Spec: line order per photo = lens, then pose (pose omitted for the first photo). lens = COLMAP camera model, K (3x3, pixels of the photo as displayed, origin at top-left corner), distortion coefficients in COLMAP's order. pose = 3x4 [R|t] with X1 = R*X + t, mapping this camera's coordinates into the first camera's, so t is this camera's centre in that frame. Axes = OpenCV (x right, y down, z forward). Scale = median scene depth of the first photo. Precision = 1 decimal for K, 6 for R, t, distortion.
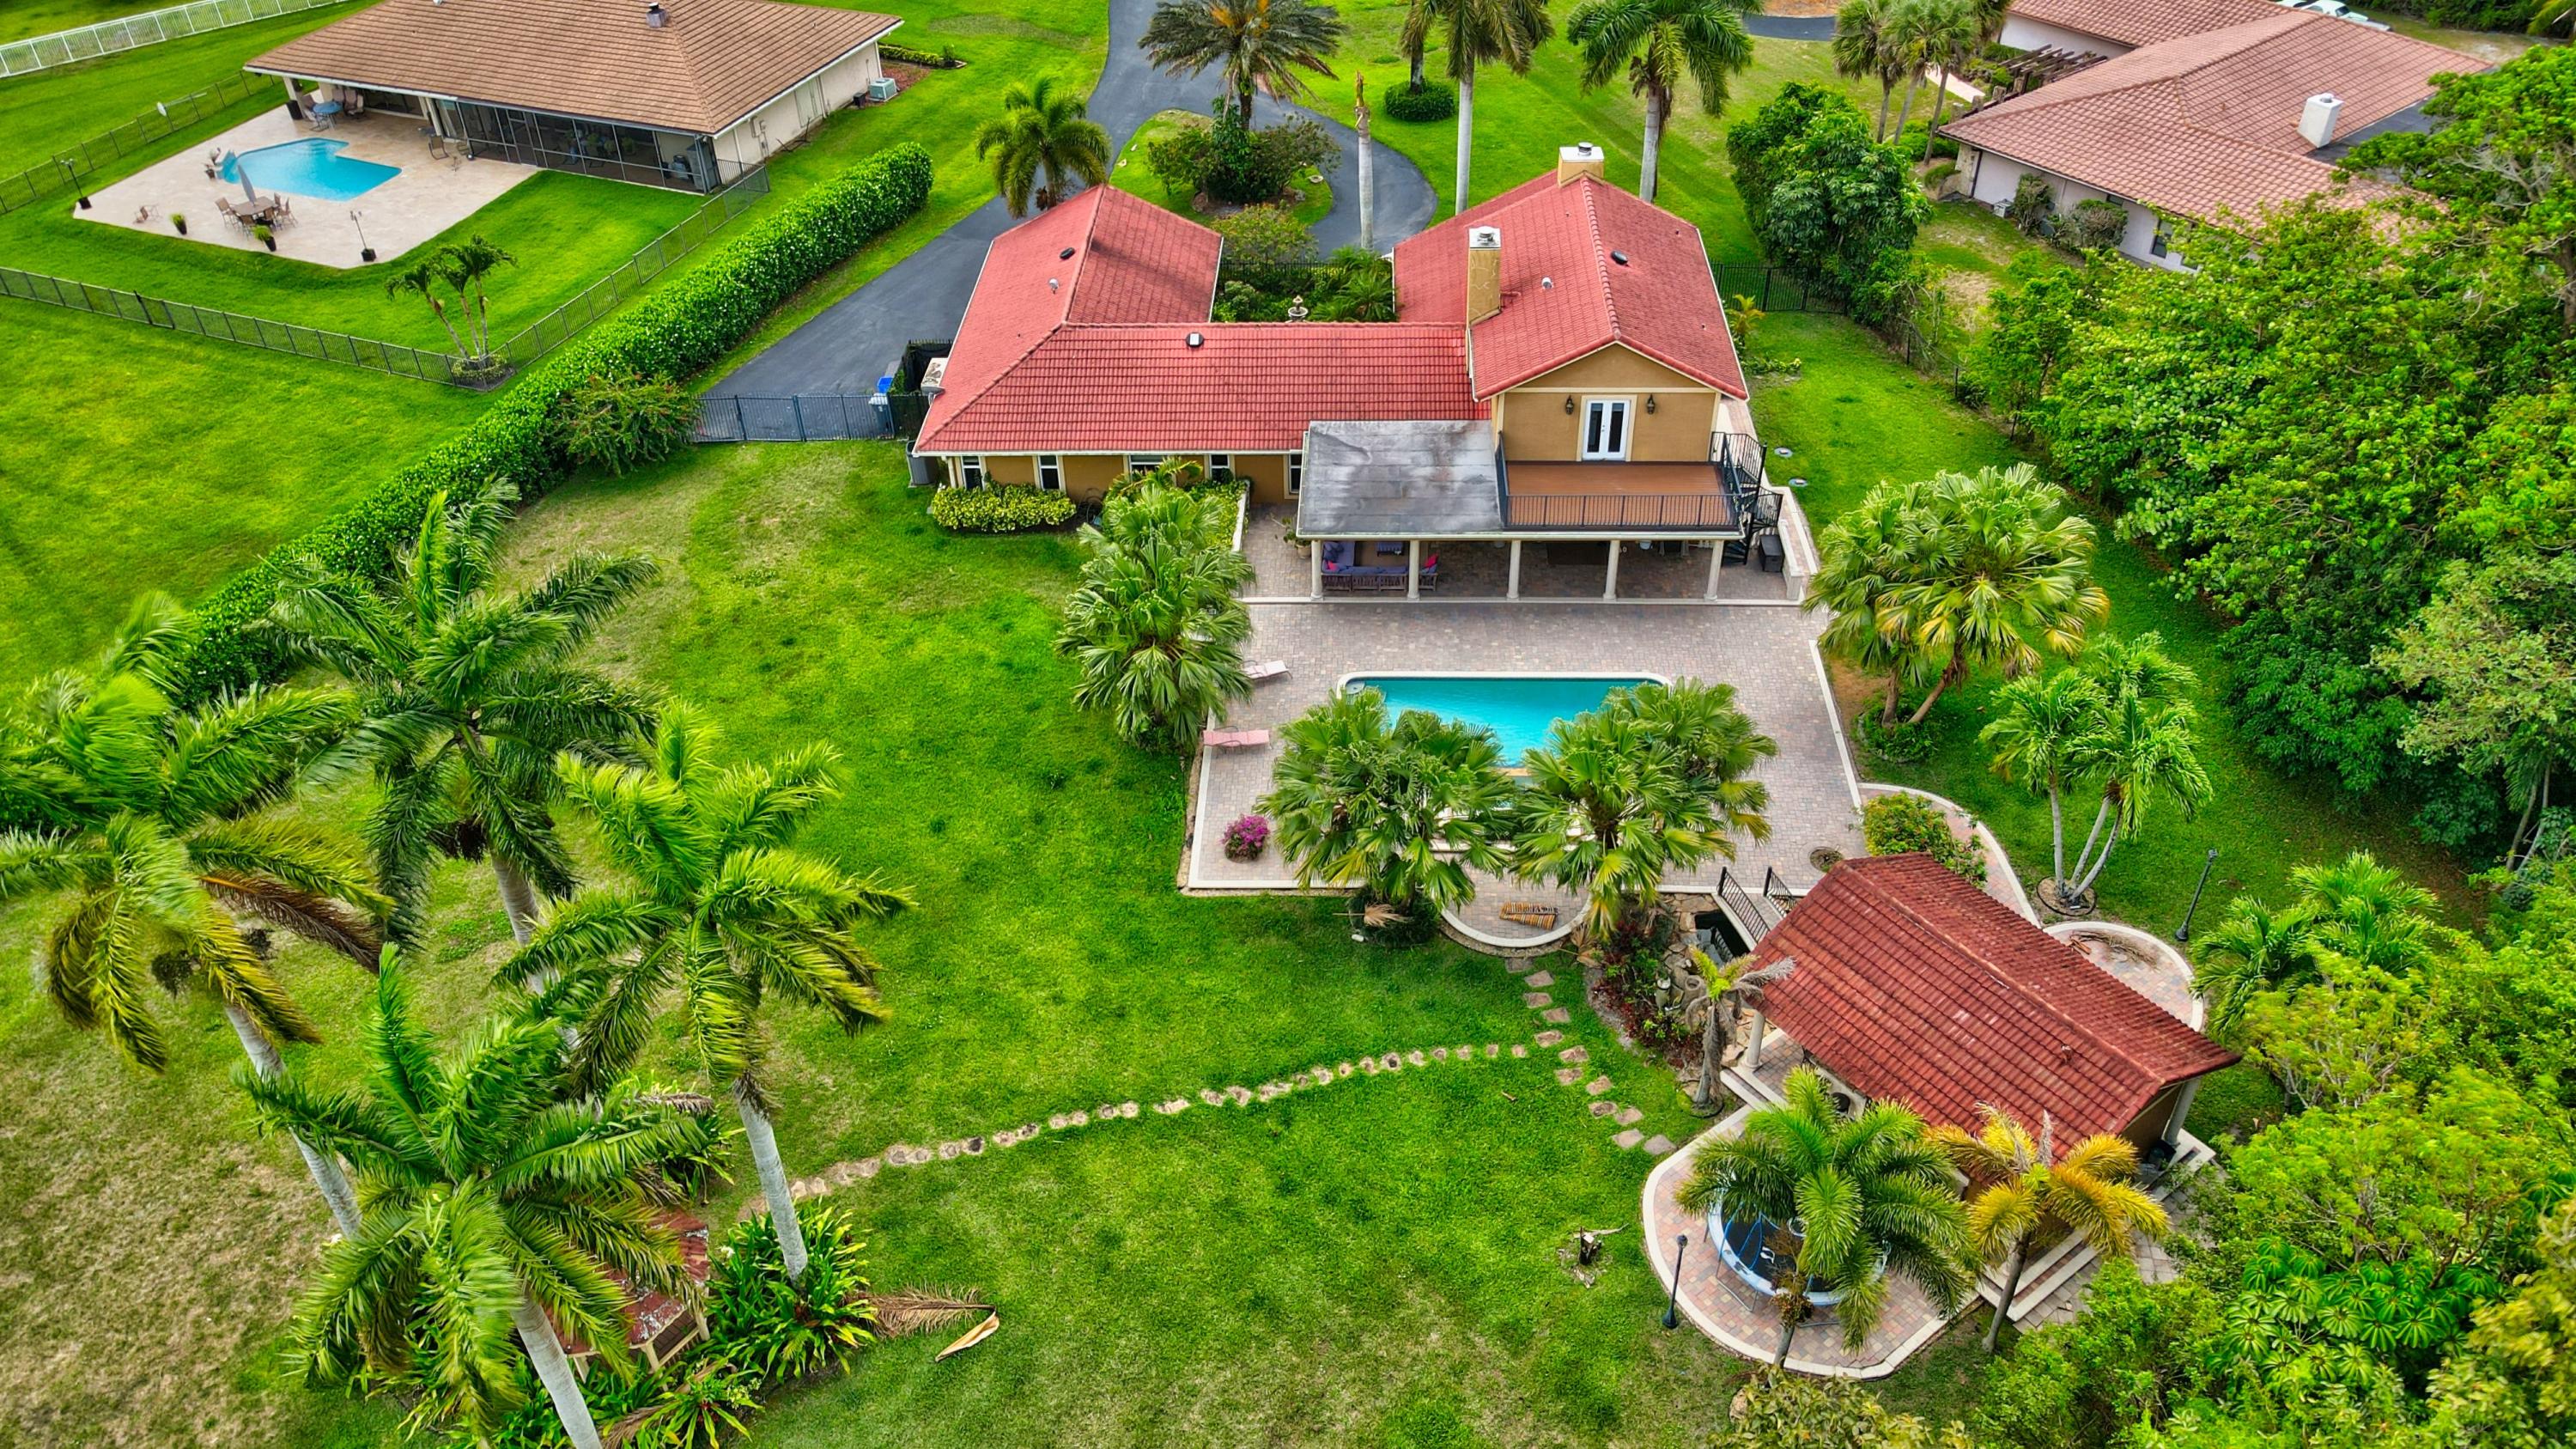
lens RADIAL K [[1902.0, 0, 1287.8], [0, 1902.0, 728.3], [0, 0, 1]] dist [-0.005582, 0.035235]
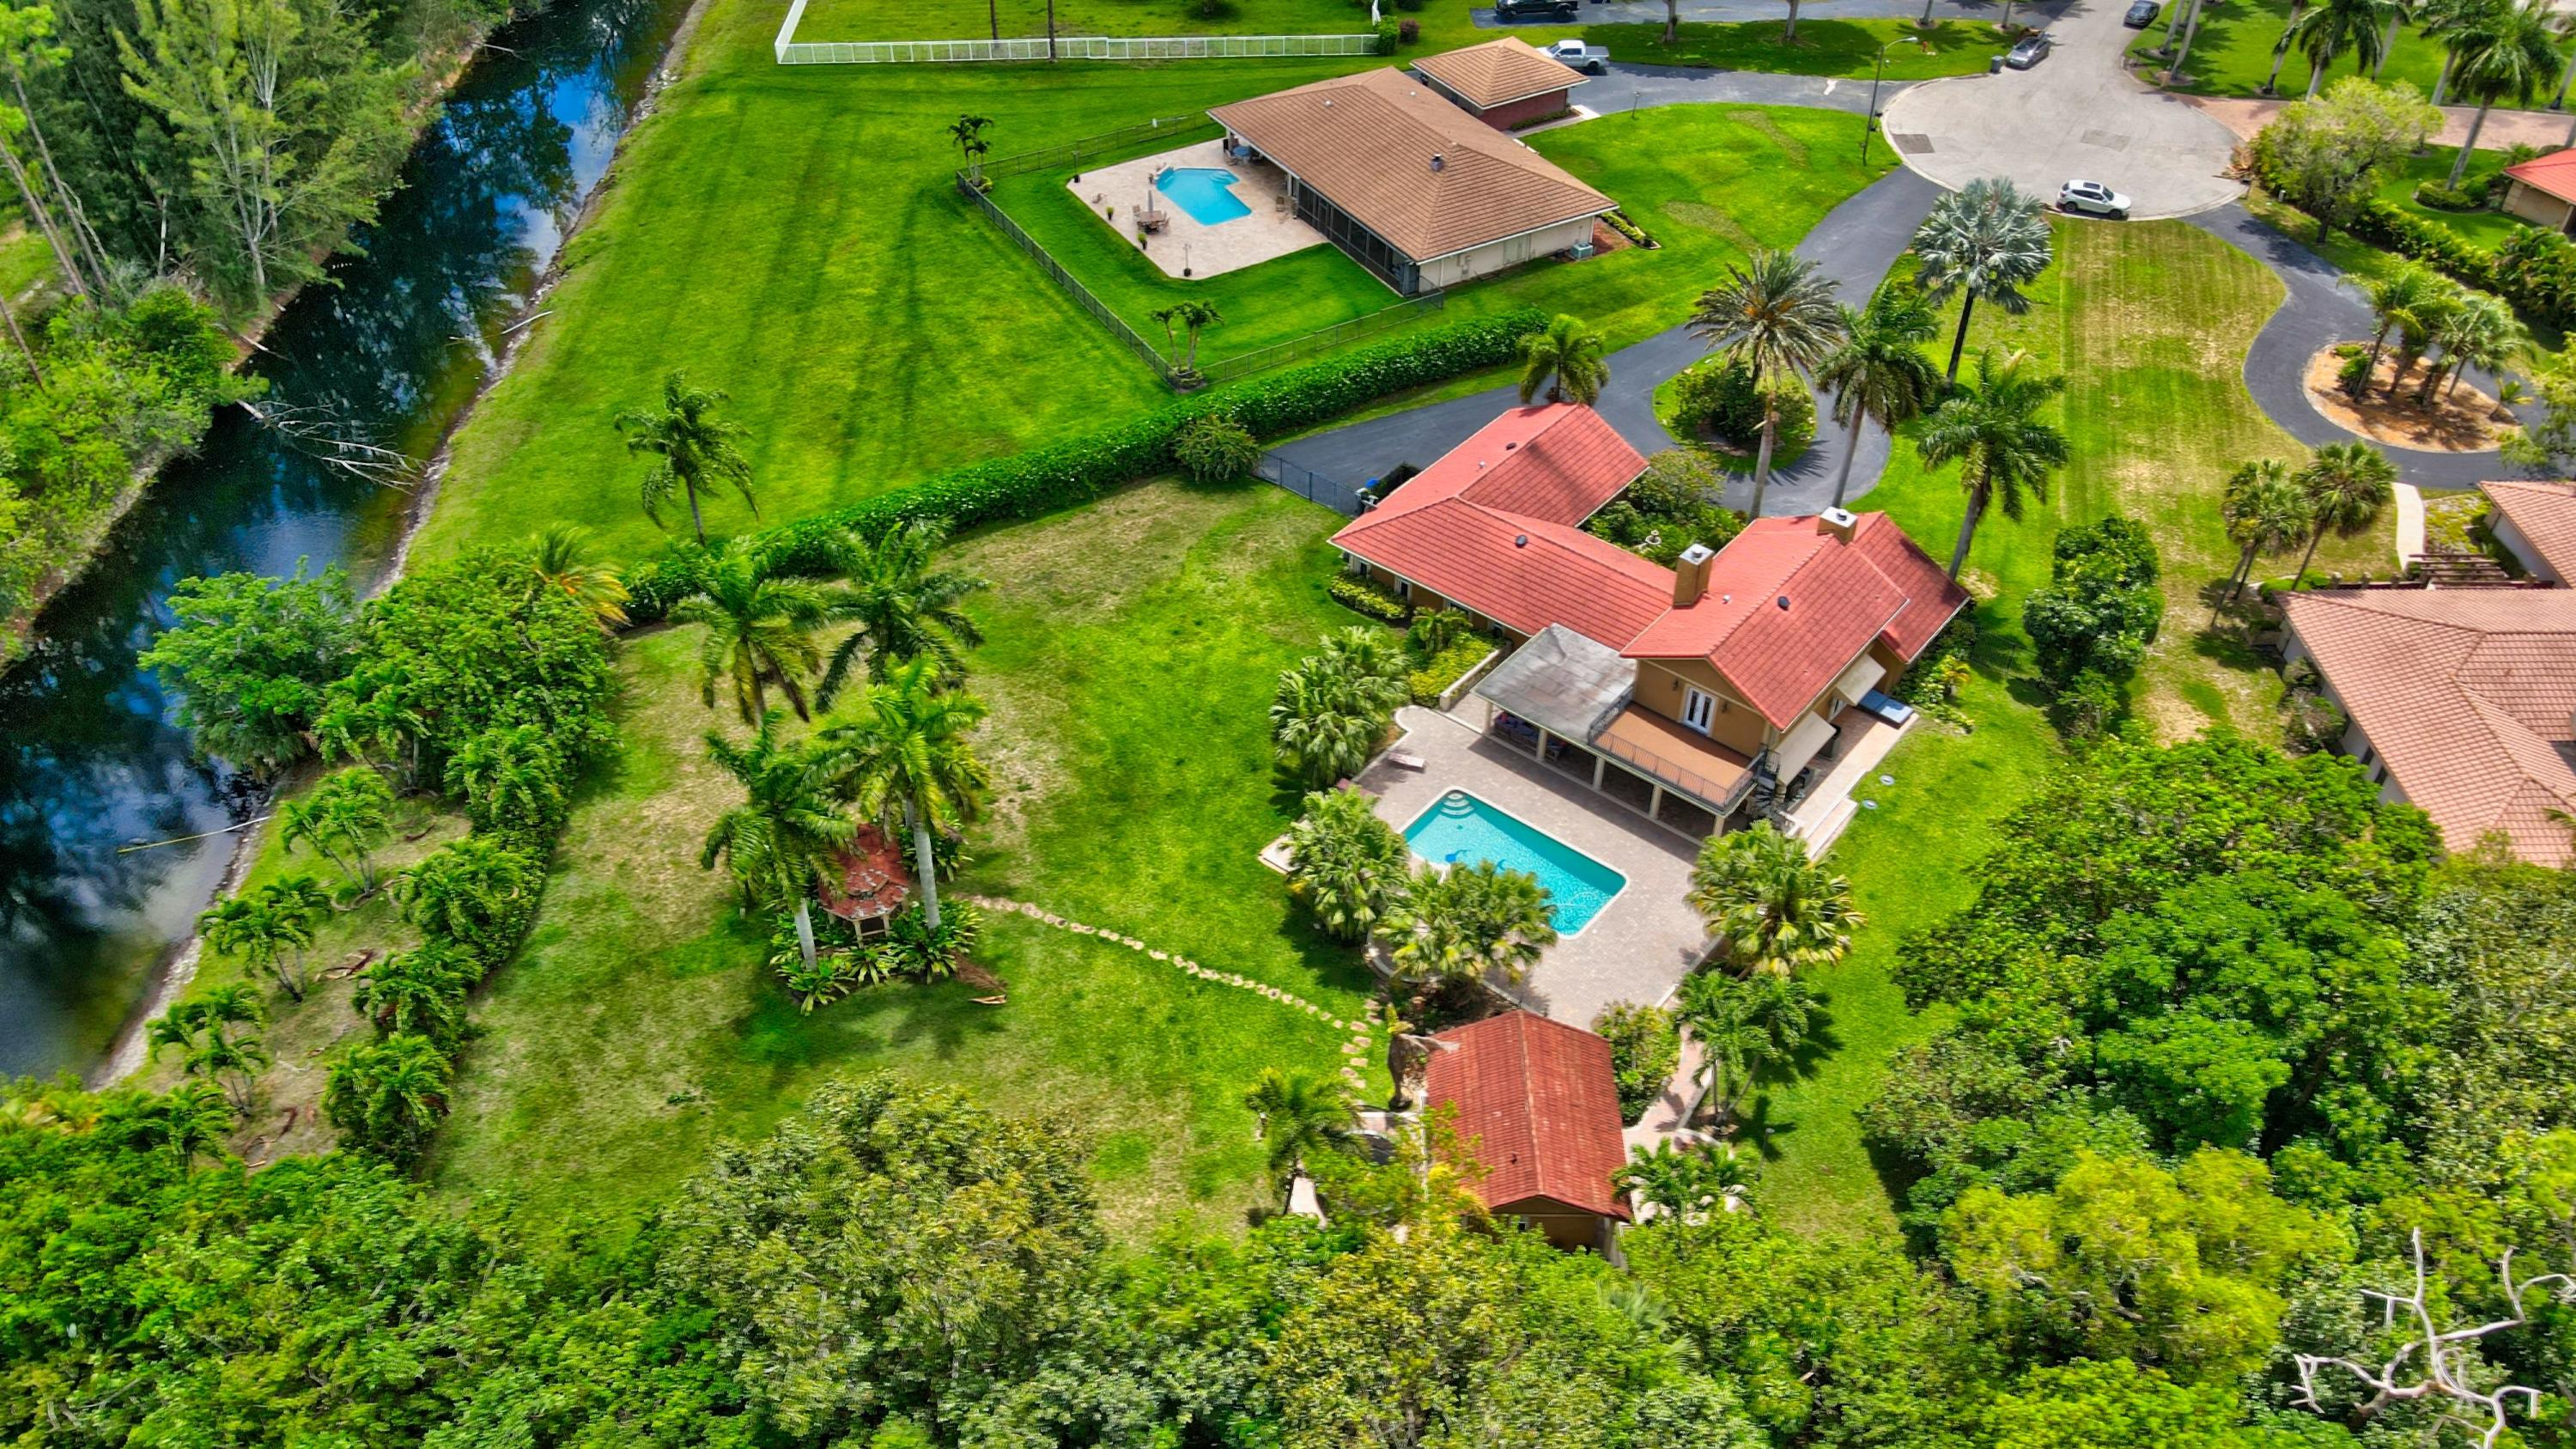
lens RADIAL K [[1902.0, 0, 1274.0], [0, 1902.0, 739.0], [0, 0, 1]] dist [-0.005582, 0.035235]
pose [[0.797472, 0.416933, -0.436126, 0.535052], [-0.393677, 0.907330, 0.147549, -0.217671], [0.457228, 0.054026, 0.887707, -0.412510]]
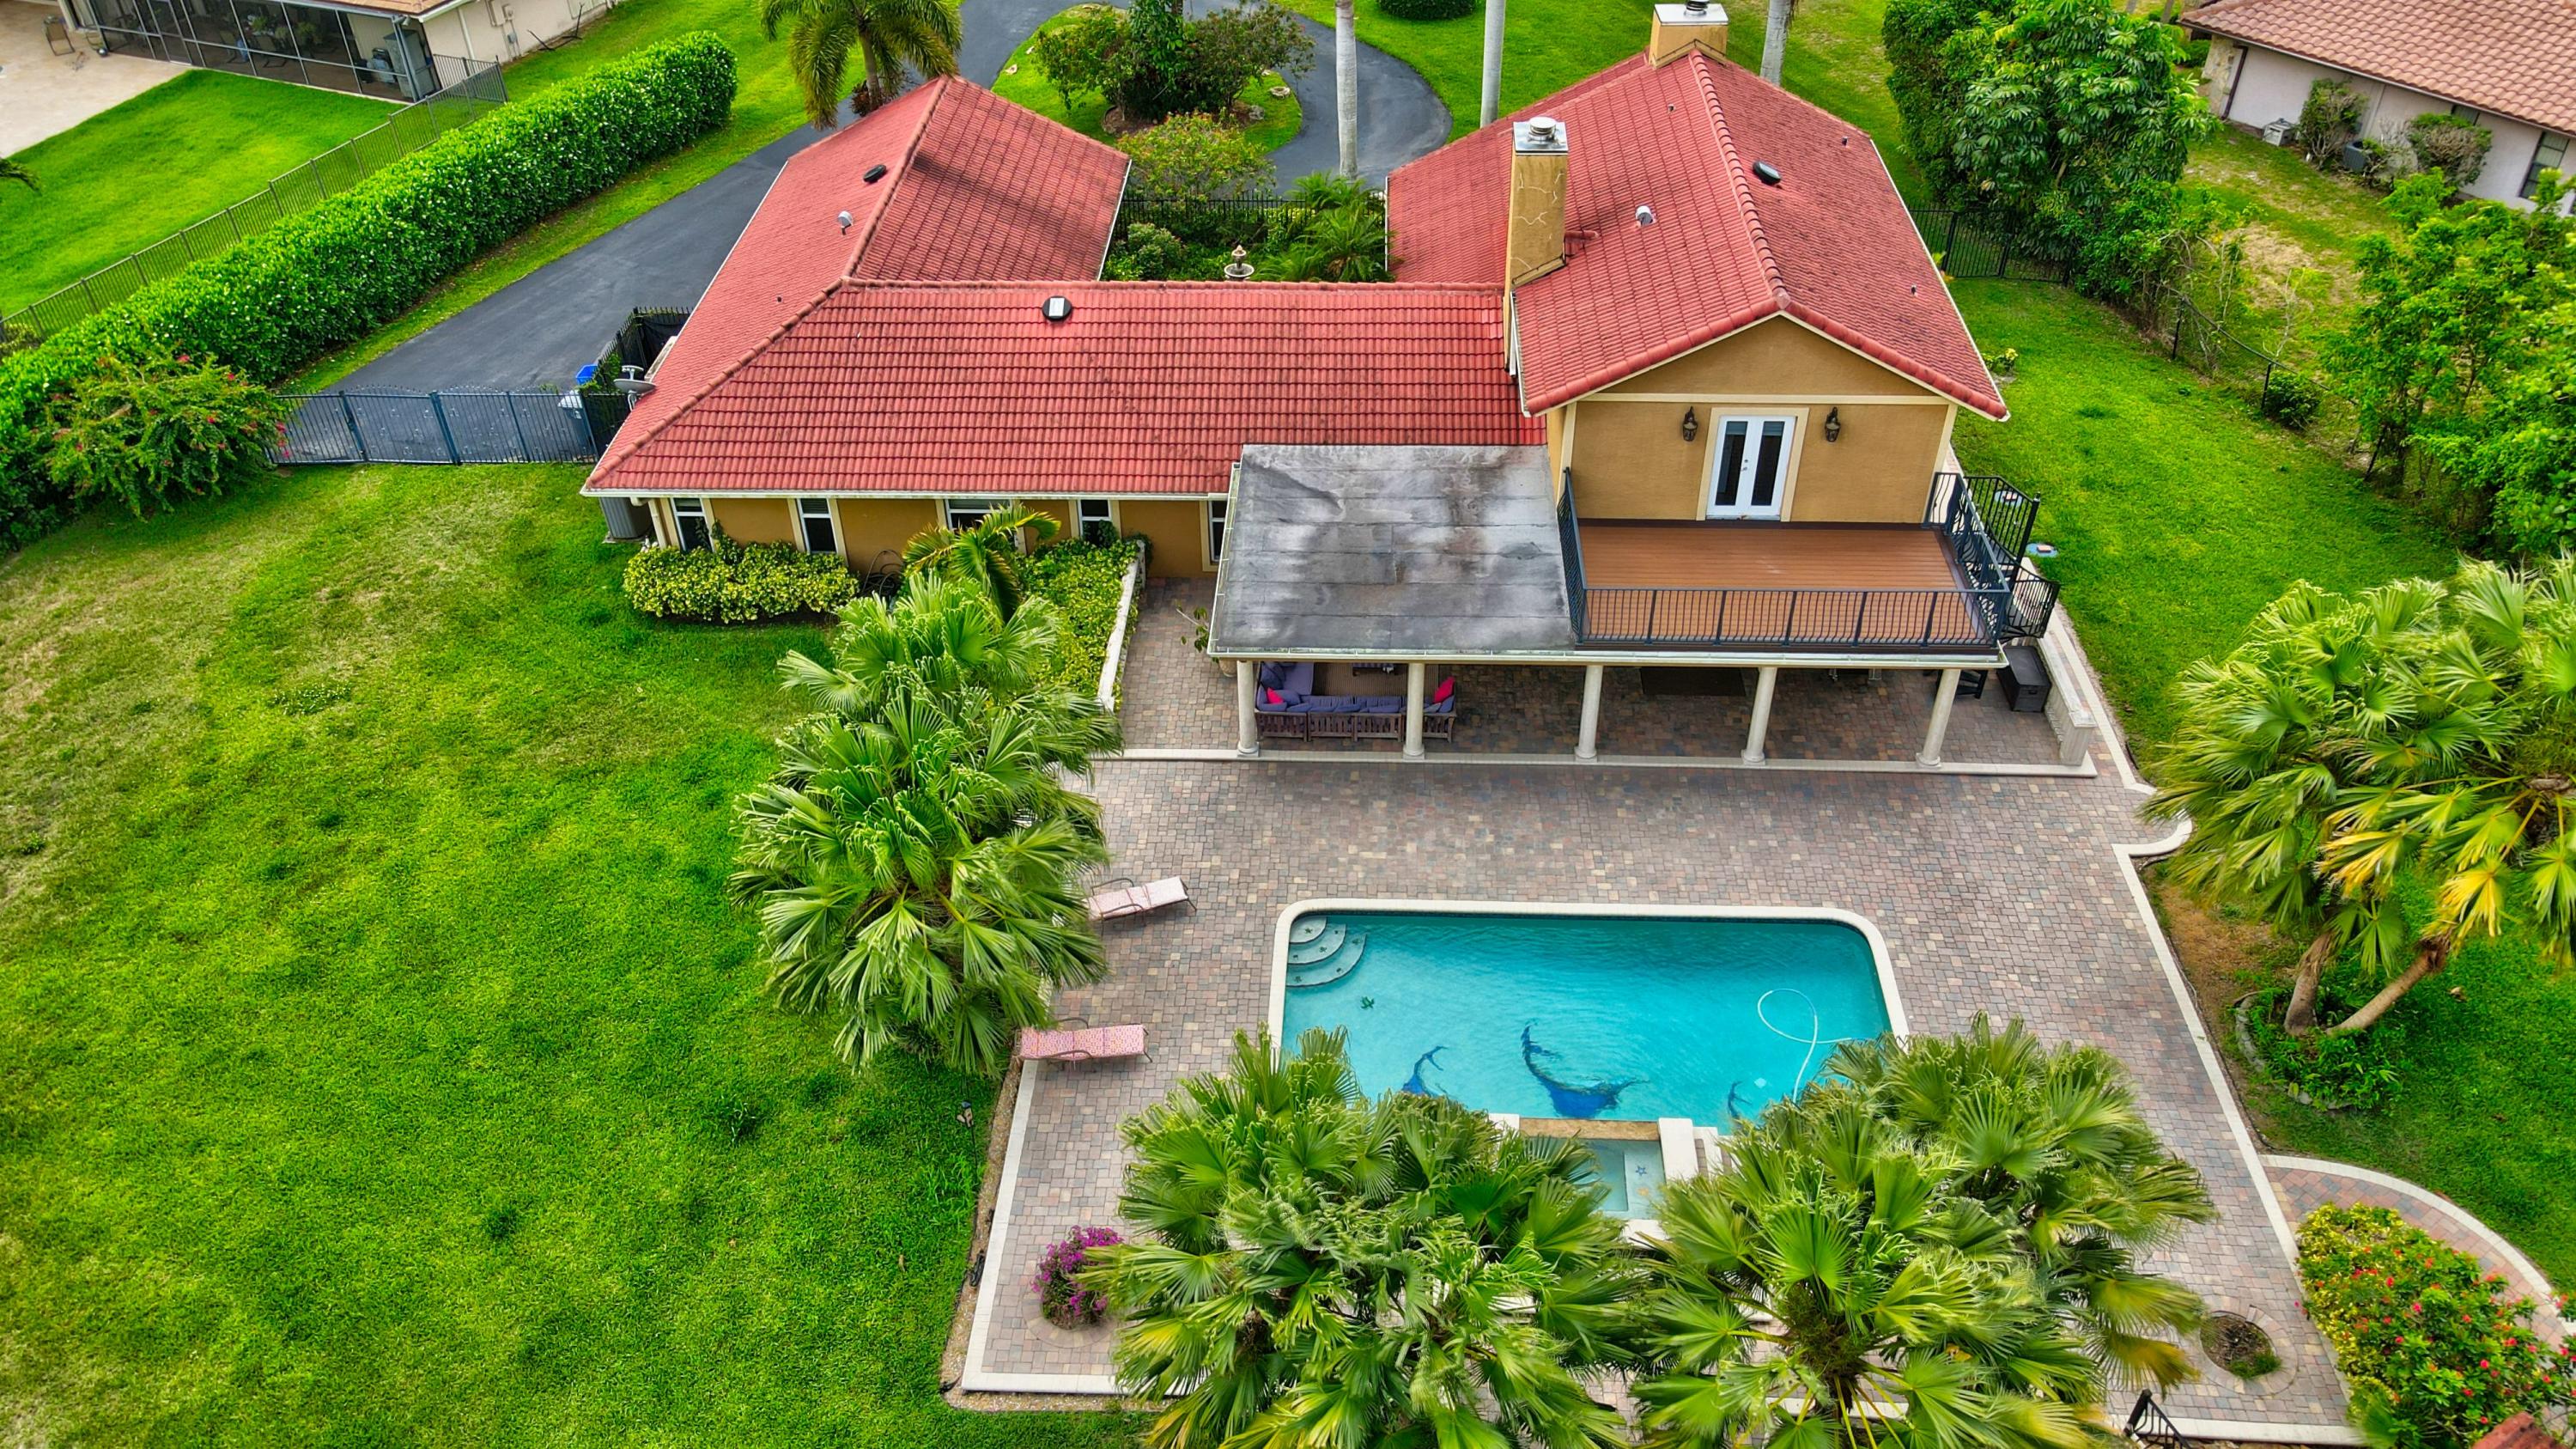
lens RADIAL K [[1902.0, 0, 1286.1], [0, 1902.0, 738.3], [0, 0, 1]] dist [-0.005582, 0.035235]
pose [[0.999960, 0.008598, 0.002632, 0.025082], [-0.008619, 0.999929, 0.008176, -0.076353], [-0.002561, -0.008198, 0.999963, 0.412440]]
